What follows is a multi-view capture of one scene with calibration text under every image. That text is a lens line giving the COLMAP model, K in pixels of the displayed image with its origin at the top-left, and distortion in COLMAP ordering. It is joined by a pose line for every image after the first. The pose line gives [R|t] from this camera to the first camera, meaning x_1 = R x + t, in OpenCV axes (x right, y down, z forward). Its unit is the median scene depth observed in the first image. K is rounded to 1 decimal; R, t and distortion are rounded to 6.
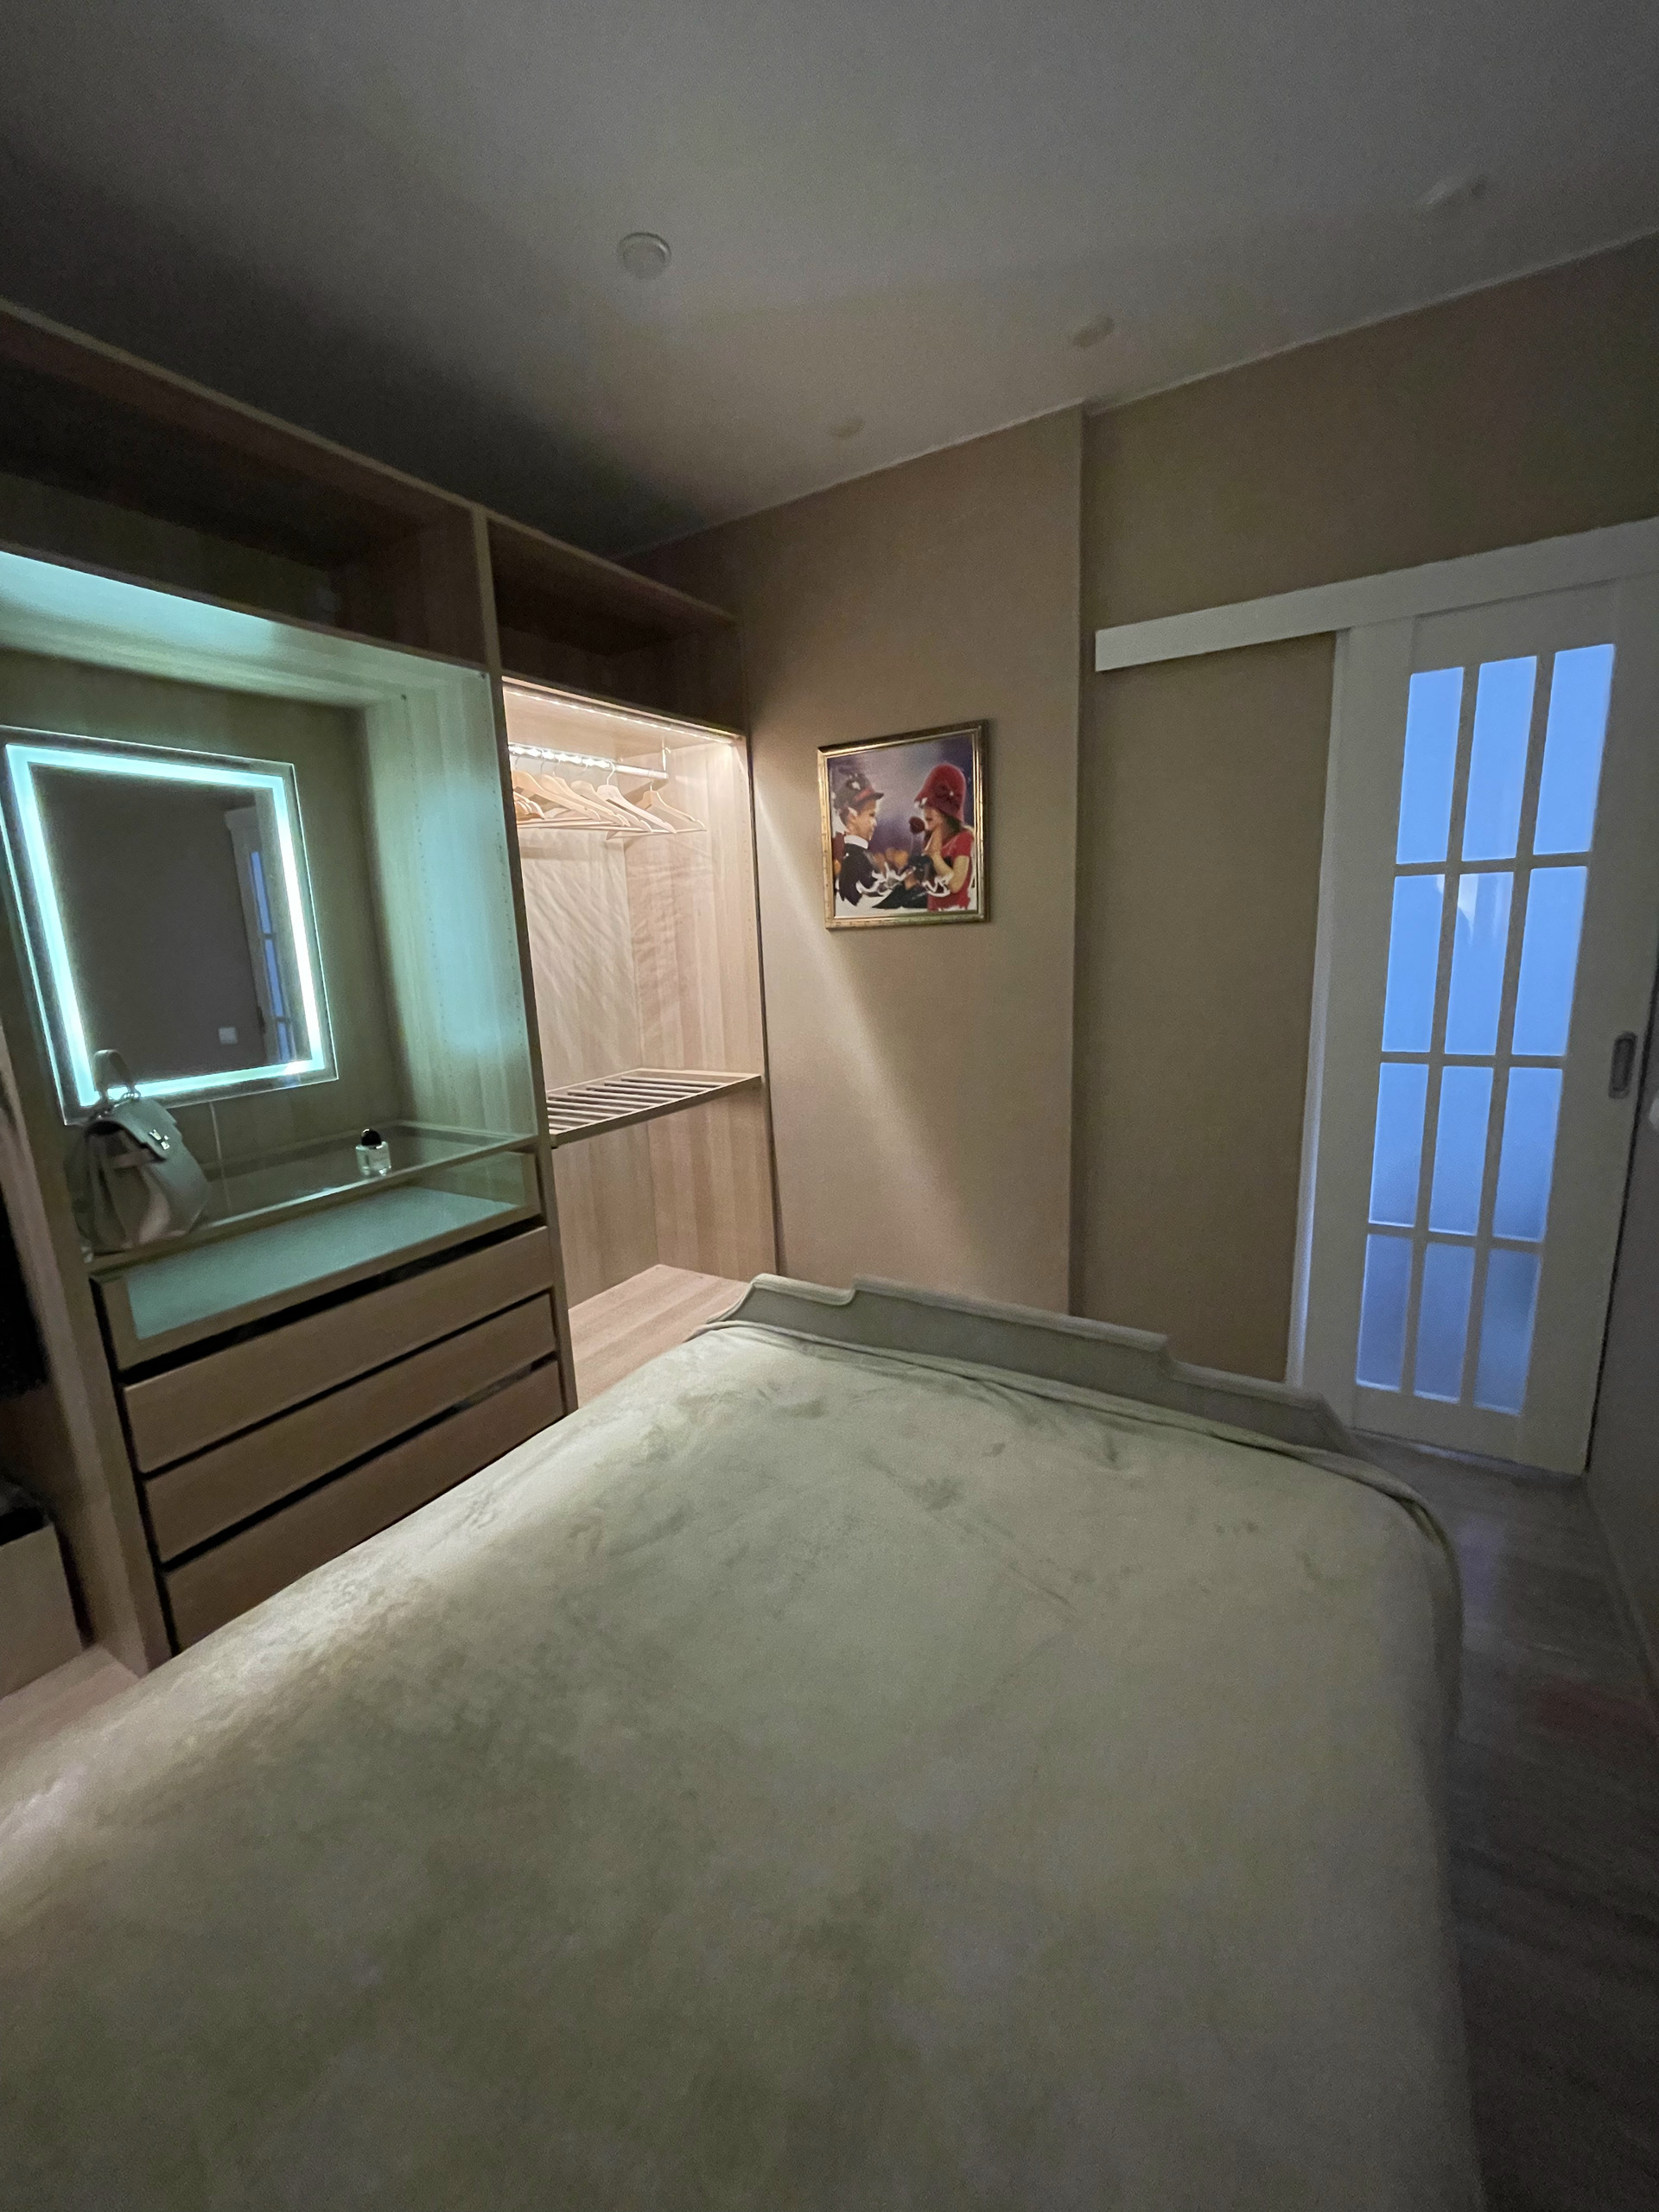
lens RADIAL K [[884.8, 0, 829.5], [0, 884.8, 1106.0], [0, 0, 1]] dist [0.008818, -0.003487]
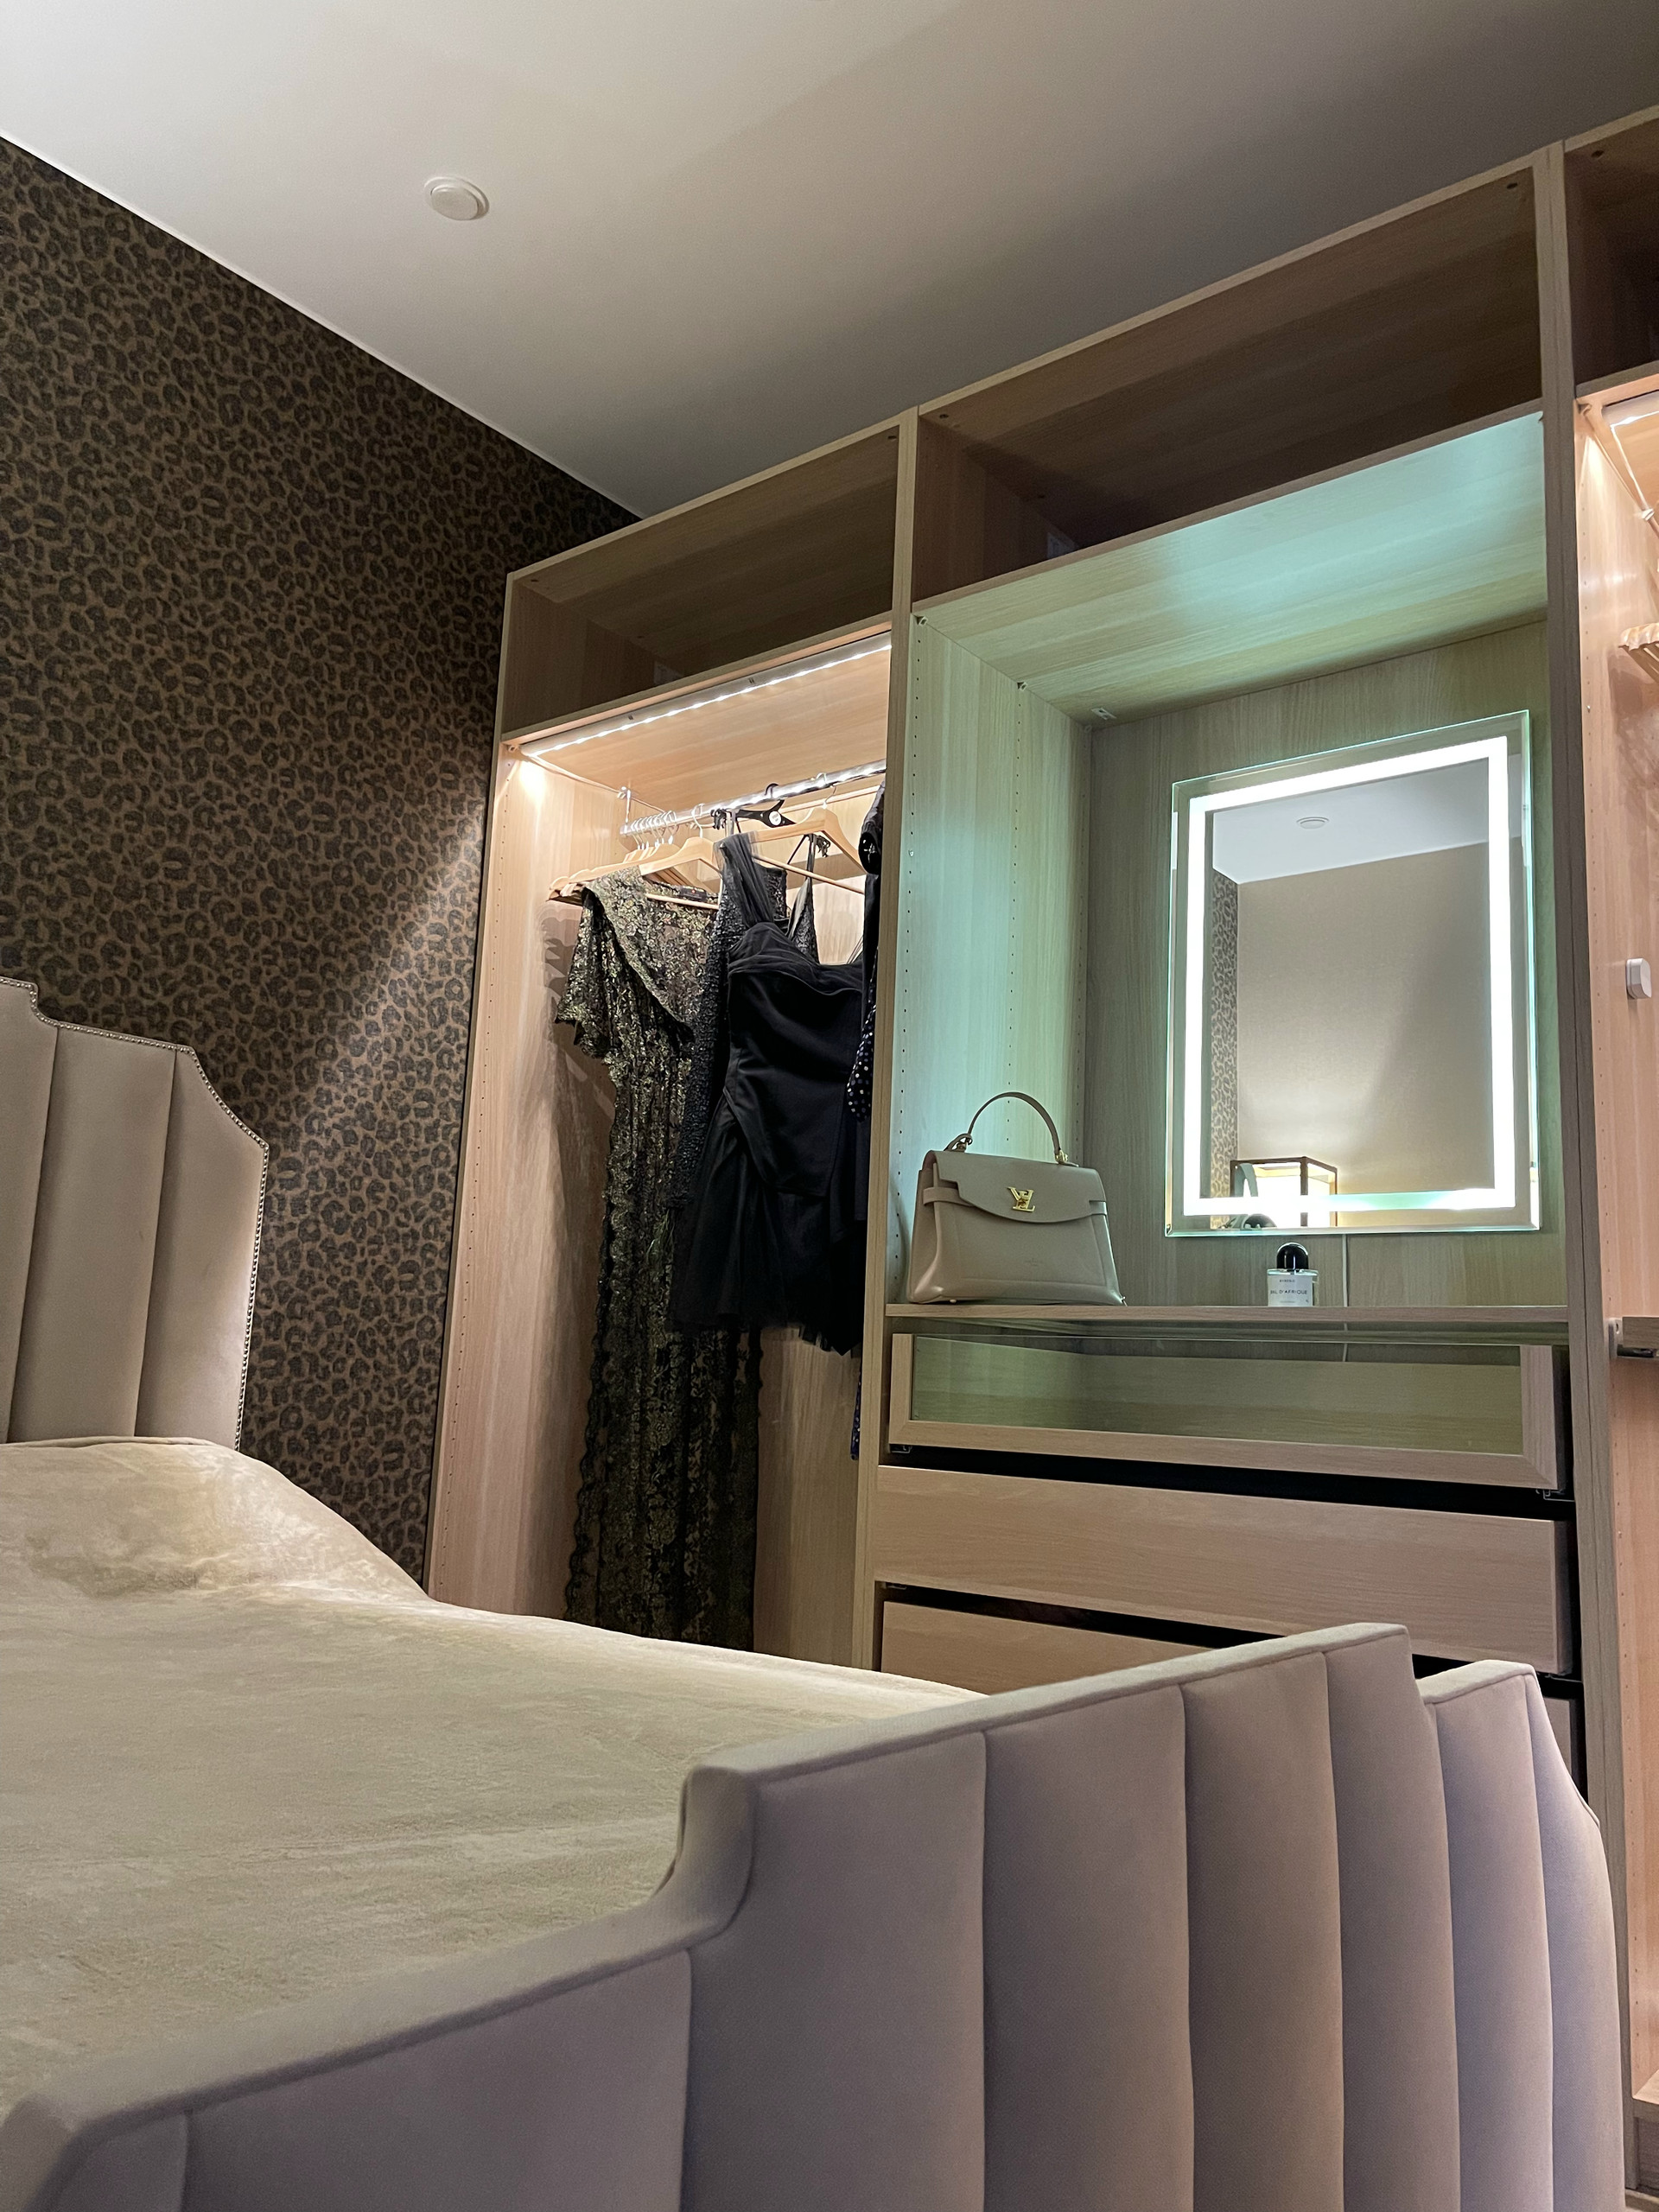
lens RADIAL K [[1659.4, 0, 829.5], [0, 1659.4, 1106.0], [0, 0, 1]] dist [0.069702, -0.093683]
pose [[-0.131080, -0.123432, -0.983658, 0.606928], [-0.232500, 0.968374, -0.090531, 0.104244], [0.963723, 0.216834, -0.155632, 0.826237]]
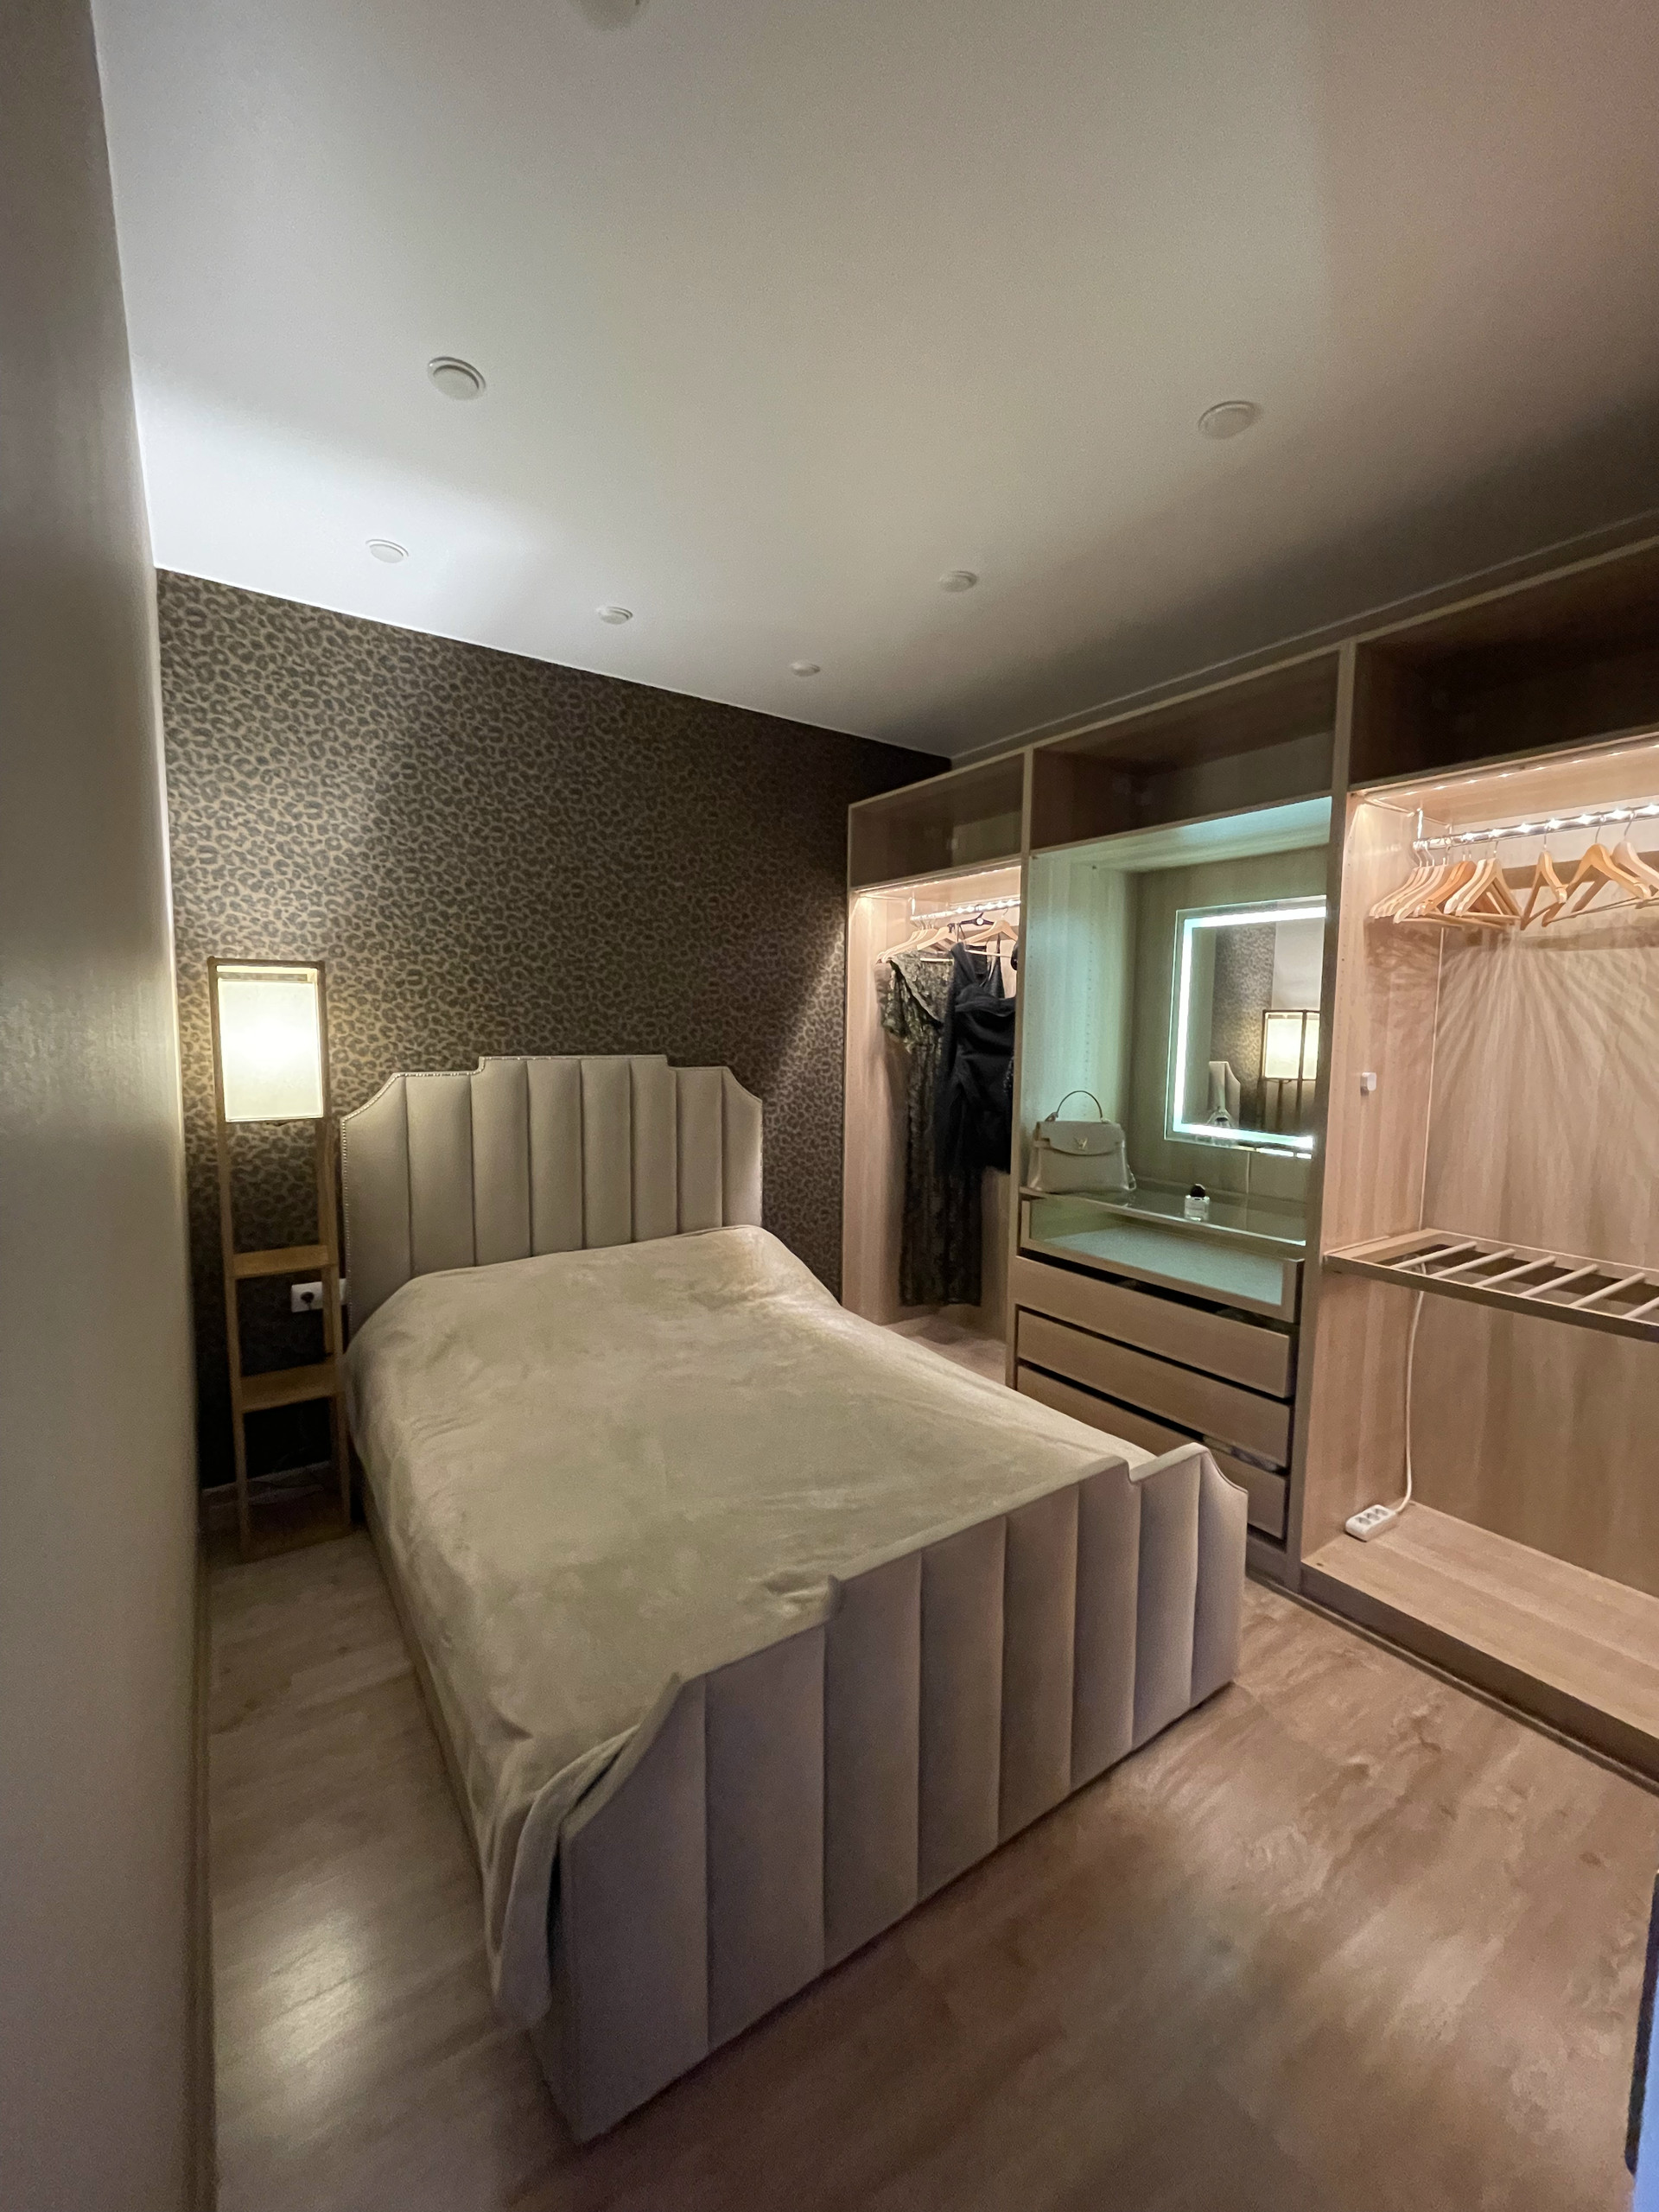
lens RADIAL K [[884.8, 0, 829.5], [0, 884.8, 1106.0], [0, 0, 1]] dist [0.008818, -0.003487]
pose [[-0.404461, 0.124277, -0.906072, 0.826164], [-0.175230, 0.961838, 0.210147, -0.251896], [0.897611, 0.243768, -0.367249, 0.930588]]
